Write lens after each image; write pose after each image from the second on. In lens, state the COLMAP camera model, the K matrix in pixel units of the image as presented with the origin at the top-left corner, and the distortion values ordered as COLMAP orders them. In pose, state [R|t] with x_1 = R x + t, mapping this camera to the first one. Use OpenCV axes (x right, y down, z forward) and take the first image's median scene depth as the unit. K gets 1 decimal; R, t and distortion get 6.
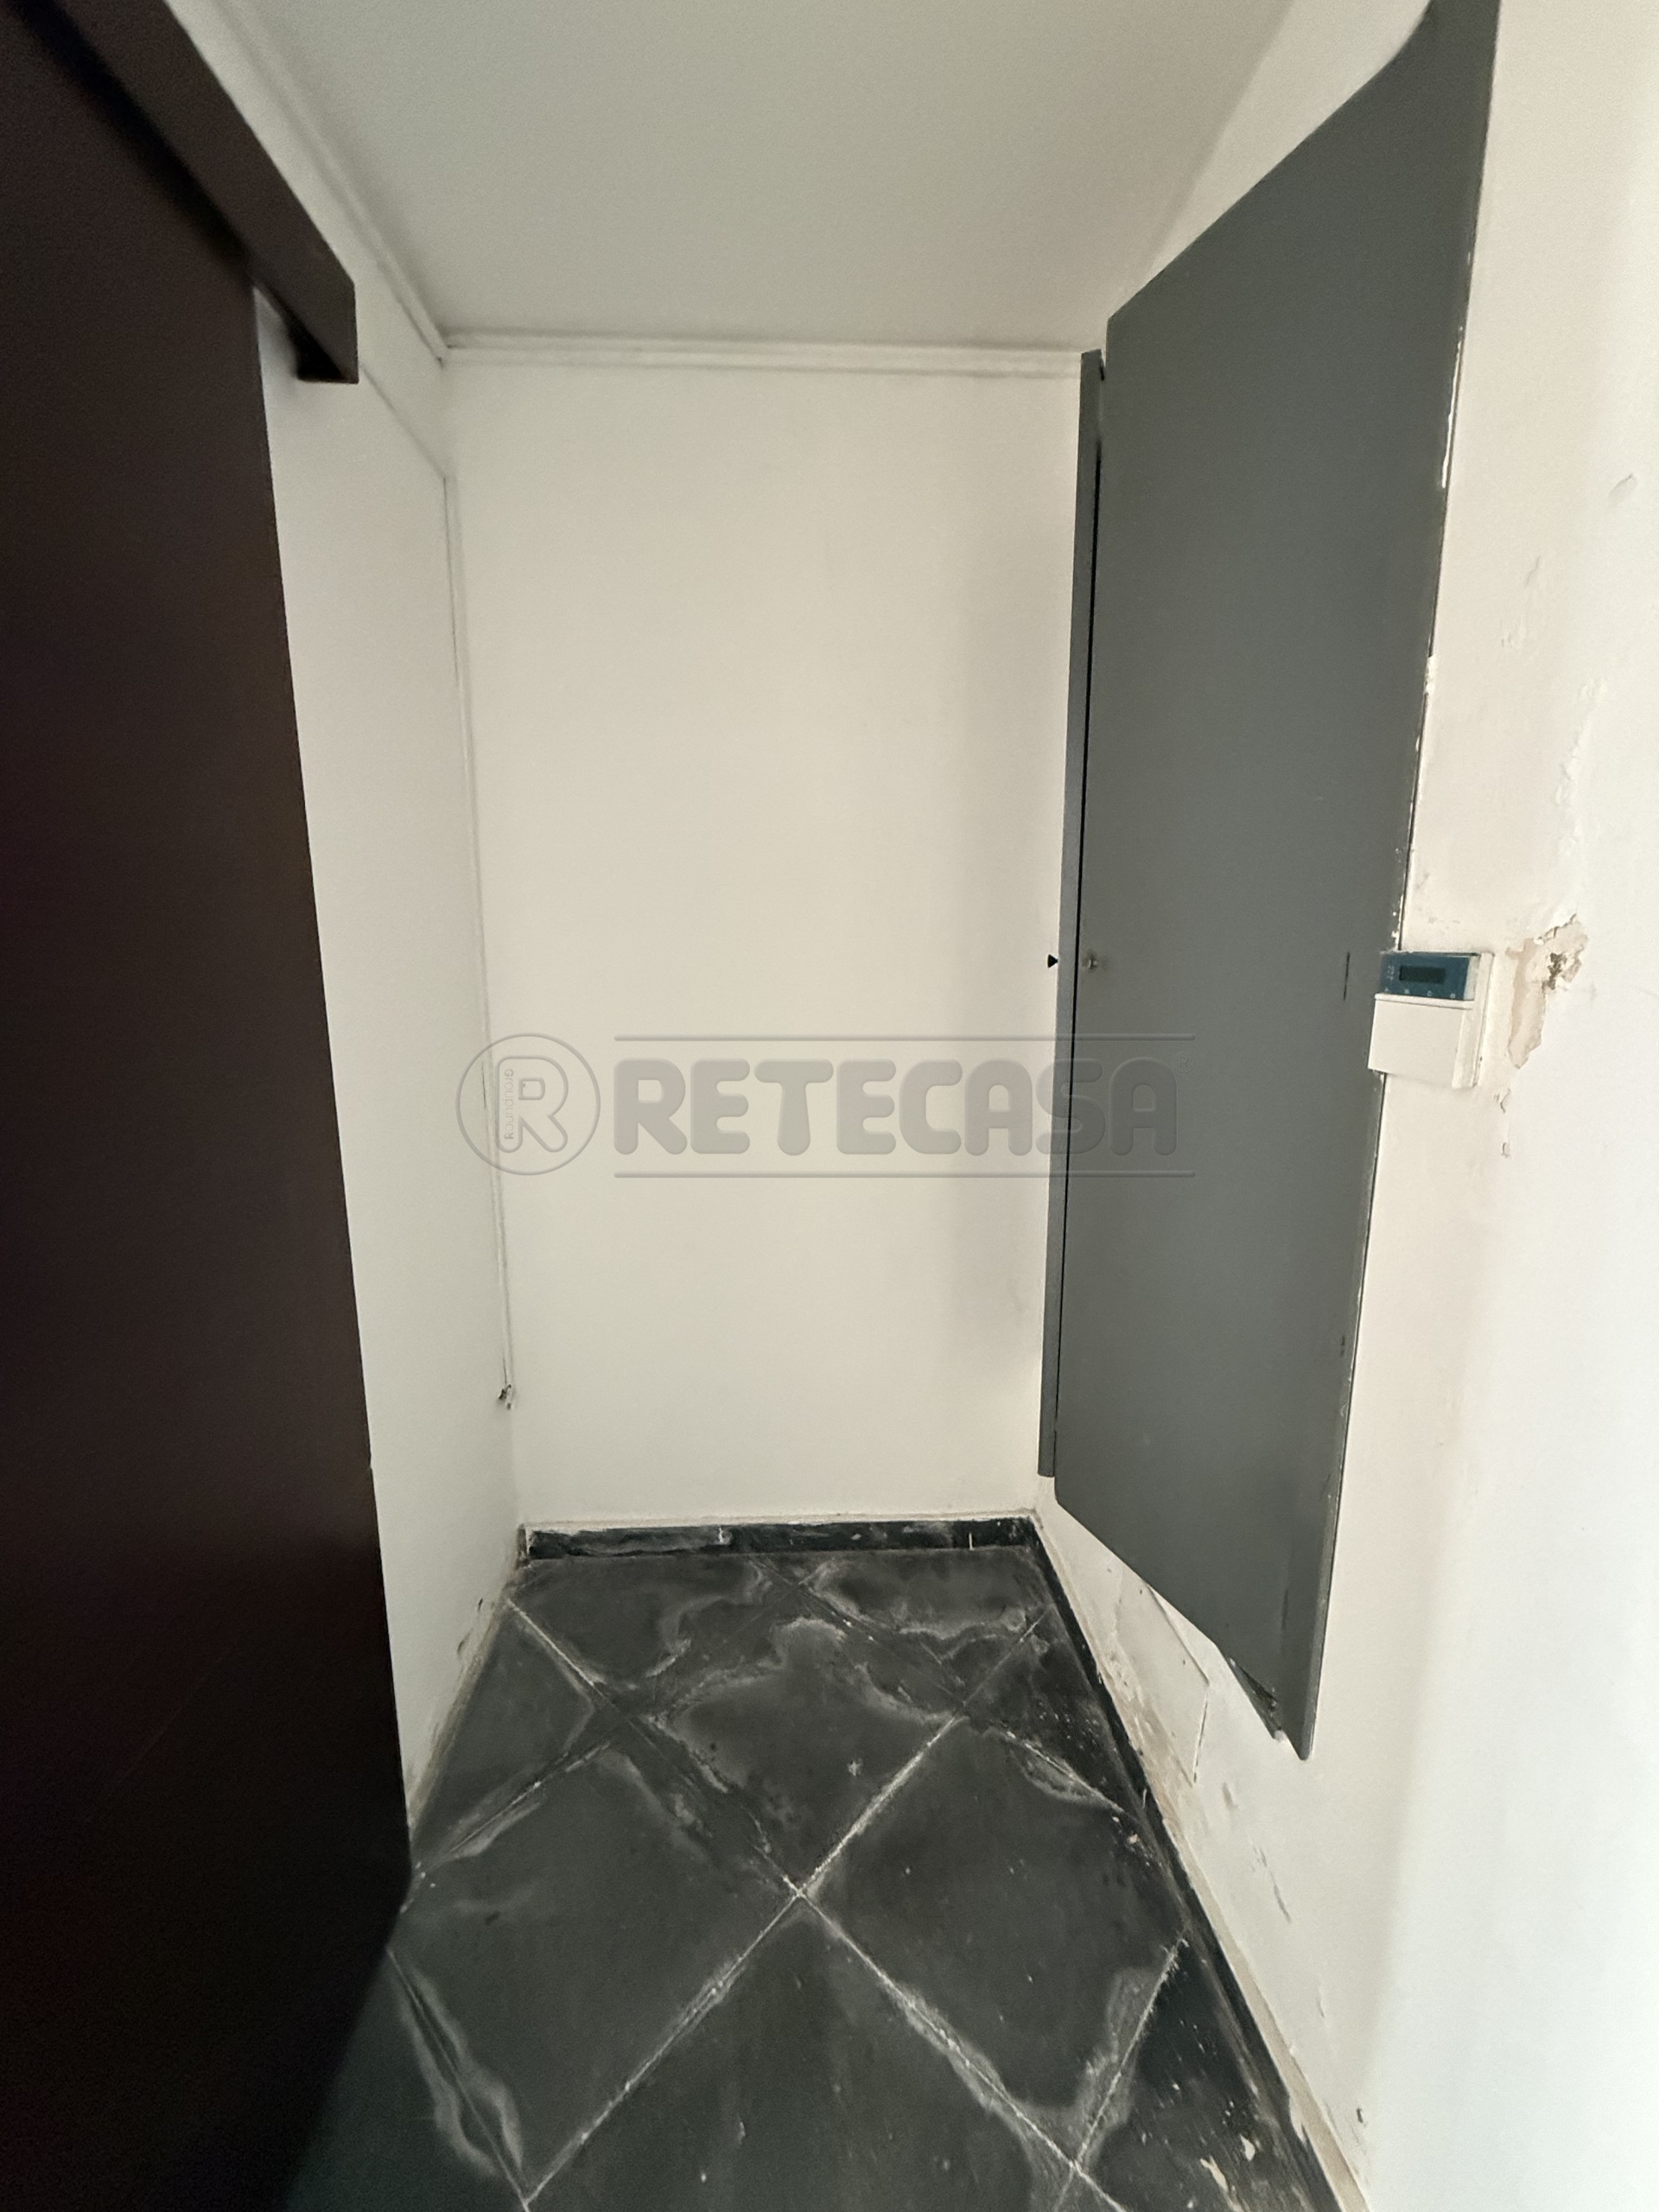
lens RADIAL K [[876.0, 0, 835.8], [0, 876.0, 1101.4], [0, 0, 1]] dist [-0.002918, 0.000105]
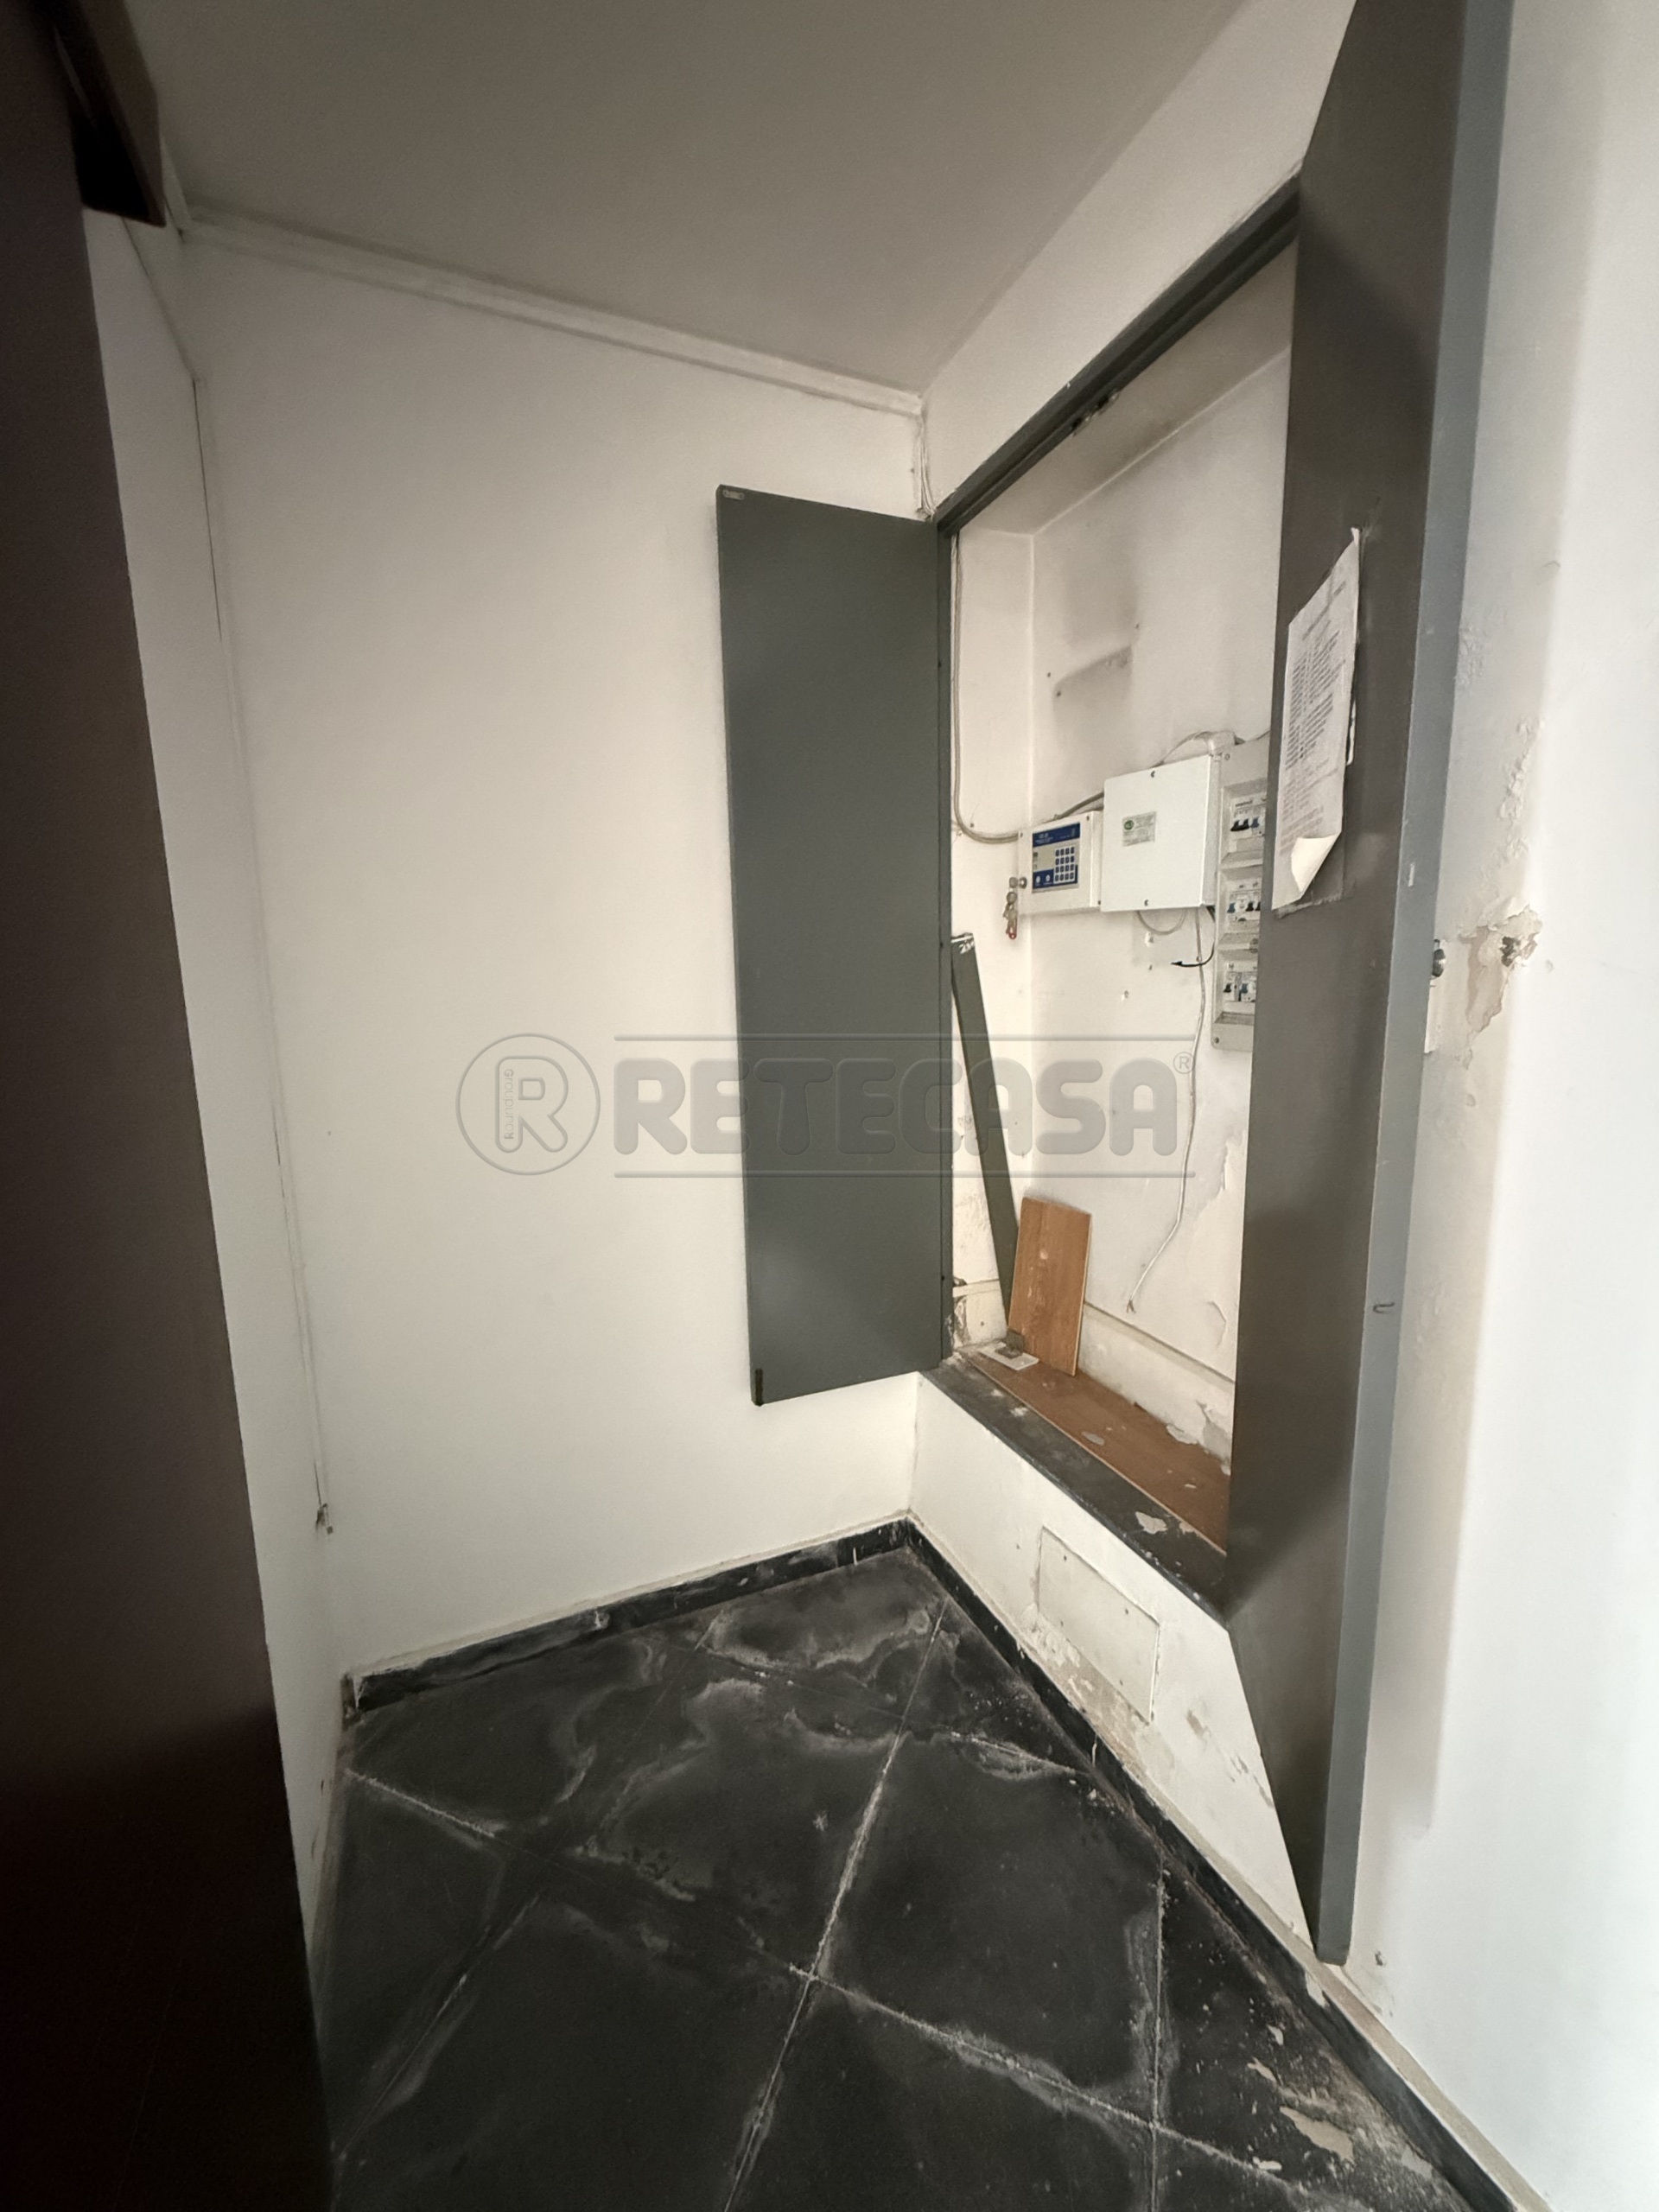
lens RADIAL K [[876.0, 0, 835.8], [0, 876.0, 1101.4], [0, 0, 1]] dist [-0.002918, 0.000105]
pose [[0.935325, -0.071002, 0.346591, -0.216266], [0.080218, 0.996701, -0.012299, 0.000549], [-0.344575, 0.039307, 0.937936, 0.073799]]
